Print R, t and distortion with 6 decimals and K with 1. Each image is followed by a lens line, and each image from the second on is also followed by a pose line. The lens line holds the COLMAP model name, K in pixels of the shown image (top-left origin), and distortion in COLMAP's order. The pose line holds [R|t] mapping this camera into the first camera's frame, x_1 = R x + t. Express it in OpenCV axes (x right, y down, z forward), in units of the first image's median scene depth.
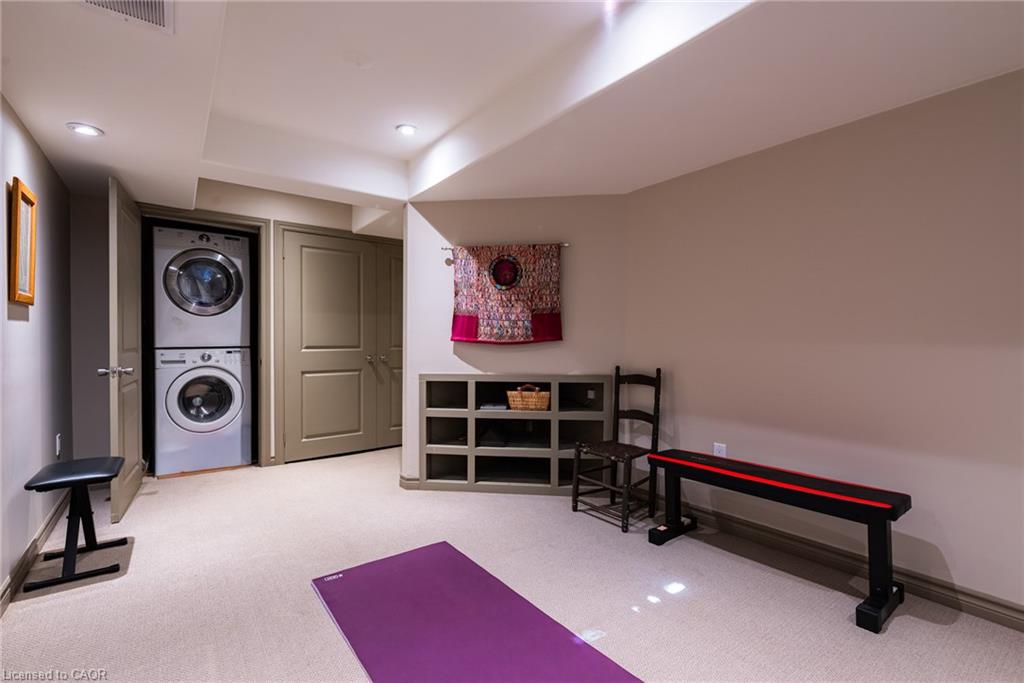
lens RADIAL K [[463.3, 0, 512.0], [0, 463.3, 341.5], [0, 0, 1]] dist [0.000287, 0.000006]
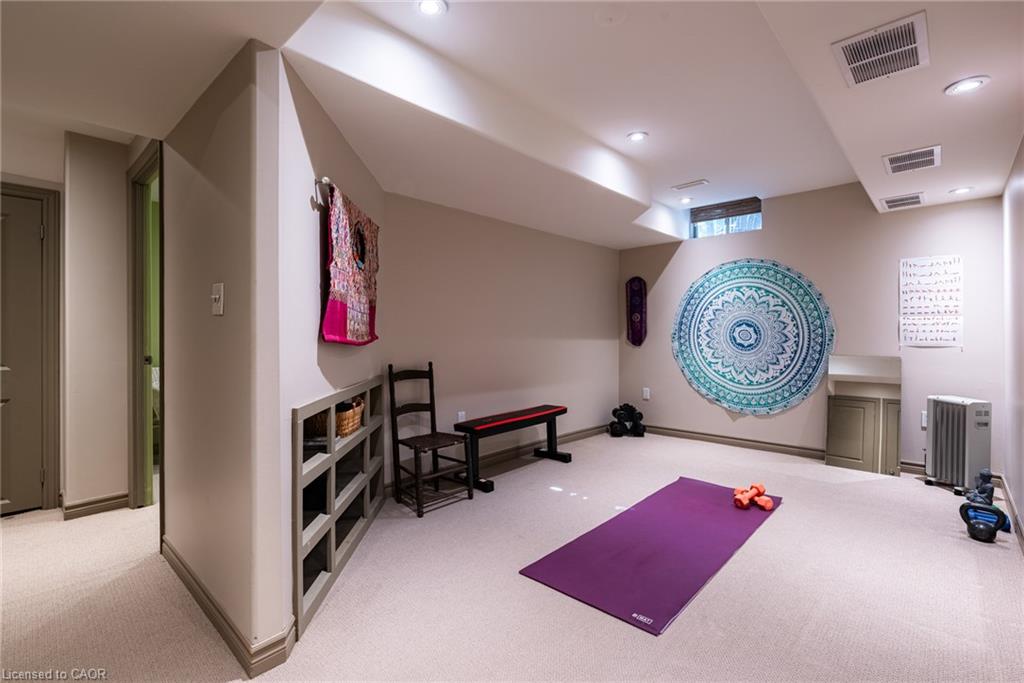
lens RADIAL K [[463.3, 0, 512.0], [0, 463.3, 341.5], [0, 0, 1]] dist [0.000287, 0.000006]
pose [[-0.188998, -0.018213, 0.981809, -0.827172], [-0.007961, 0.999824, 0.017014, -0.014721], [-0.981945, -0.004601, -0.189110, 0.985808]]
